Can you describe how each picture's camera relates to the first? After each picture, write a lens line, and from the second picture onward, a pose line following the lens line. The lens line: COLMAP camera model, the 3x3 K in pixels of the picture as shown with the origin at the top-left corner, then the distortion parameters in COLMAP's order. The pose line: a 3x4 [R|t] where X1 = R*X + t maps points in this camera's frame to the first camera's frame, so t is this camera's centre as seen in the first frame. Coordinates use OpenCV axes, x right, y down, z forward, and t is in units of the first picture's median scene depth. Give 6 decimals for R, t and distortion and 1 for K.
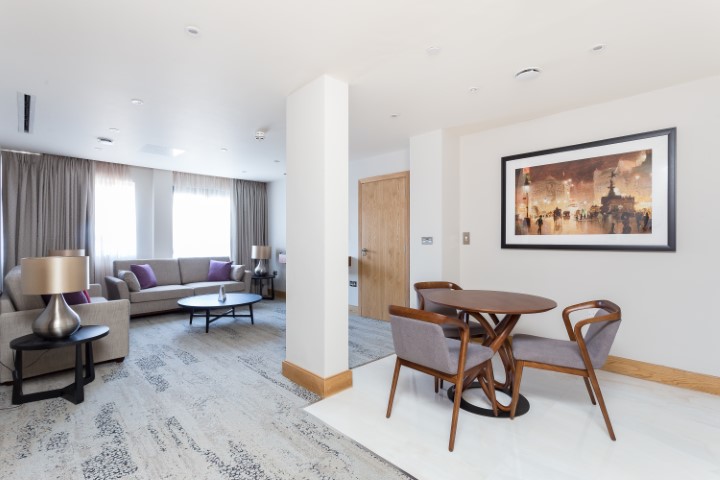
lens RADIAL K [[339.6, 0, 357.8], [0, 339.6, 241.8], [0, 0, 1]] dist [-0.009231, 0.000105]
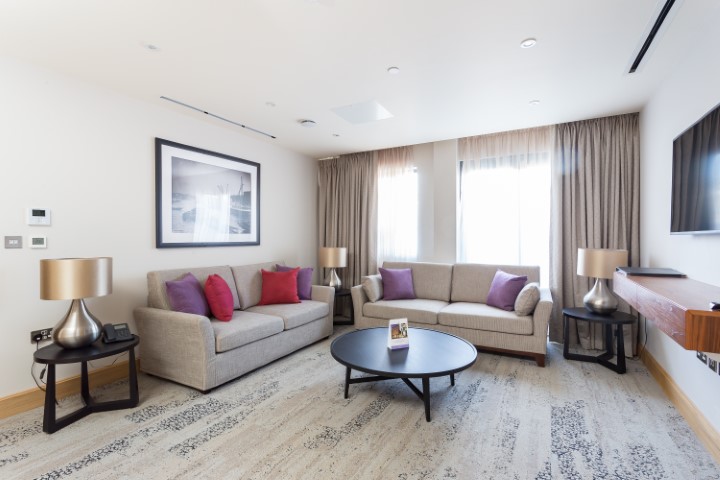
lens RADIAL K [[339.6, 0, 357.8], [0, 339.6, 241.8], [0, 0, 1]] dist [-0.009231, 0.000105]
pose [[0.284399, 0.013447, -0.958612, 0.083564], [-0.001579, 0.999907, 0.013558, -0.005696], [0.958705, -0.002342, 0.284393, 0.629891]]
